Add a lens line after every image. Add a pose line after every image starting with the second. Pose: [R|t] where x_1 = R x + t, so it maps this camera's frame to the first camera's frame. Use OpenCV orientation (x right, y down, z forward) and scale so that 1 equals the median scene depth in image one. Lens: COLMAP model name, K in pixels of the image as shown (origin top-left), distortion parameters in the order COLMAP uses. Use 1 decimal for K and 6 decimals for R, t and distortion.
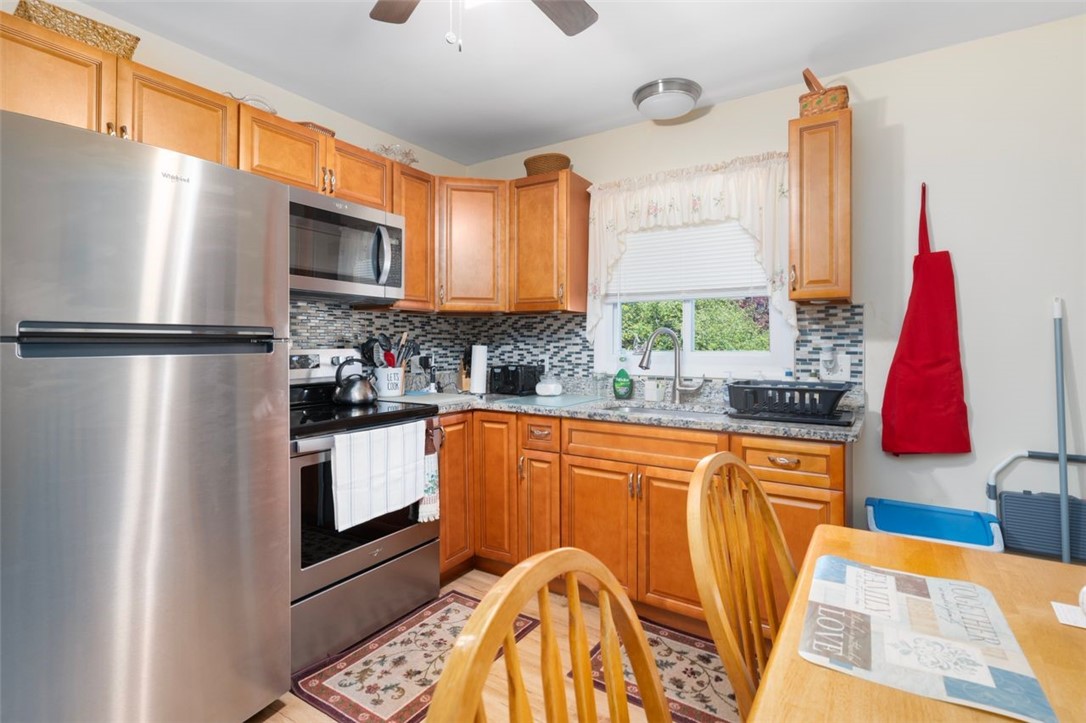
lens RADIAL K [[529.1, 0, 528.7], [0, 529.1, 340.2], [0, 0, 1]] dist [0.003685, 0.000254]
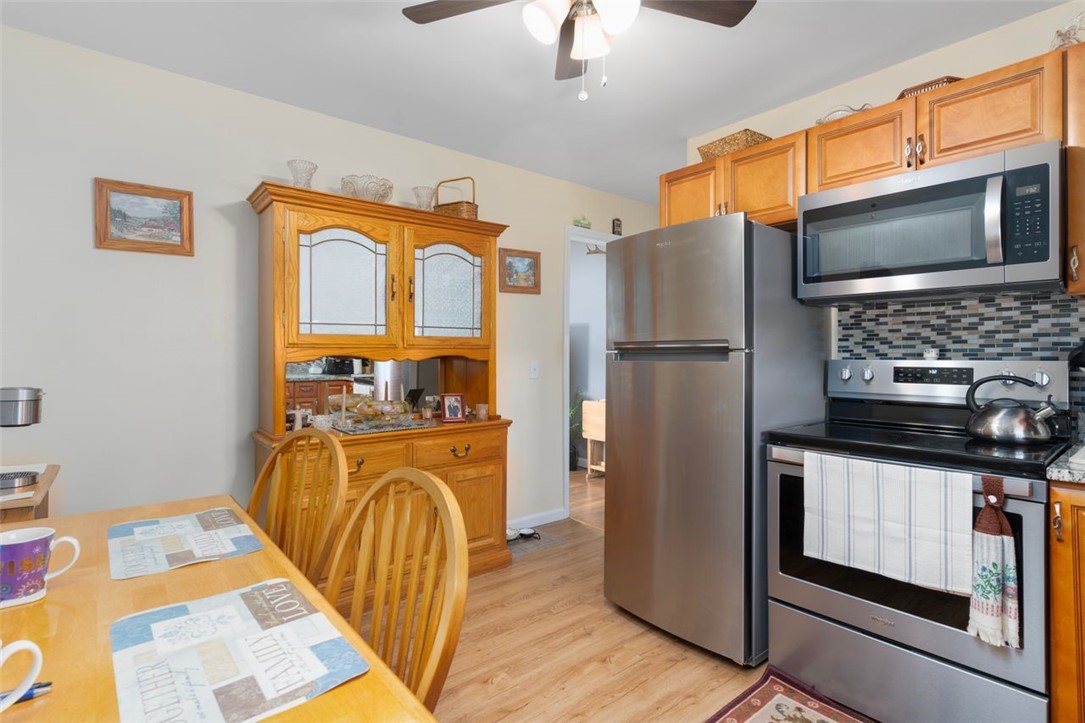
lens RADIAL K [[528.6, 0, 543.5], [0, 528.6, 353.0], [0, 0, 1]] dist [0.003685, 0.000254]
pose [[-0.284013, -0.003561, -0.958814, 0.567045], [0.007495, 0.999954, -0.005933, 0.006115], [0.958791, -0.008871, -0.283973, 0.702335]]
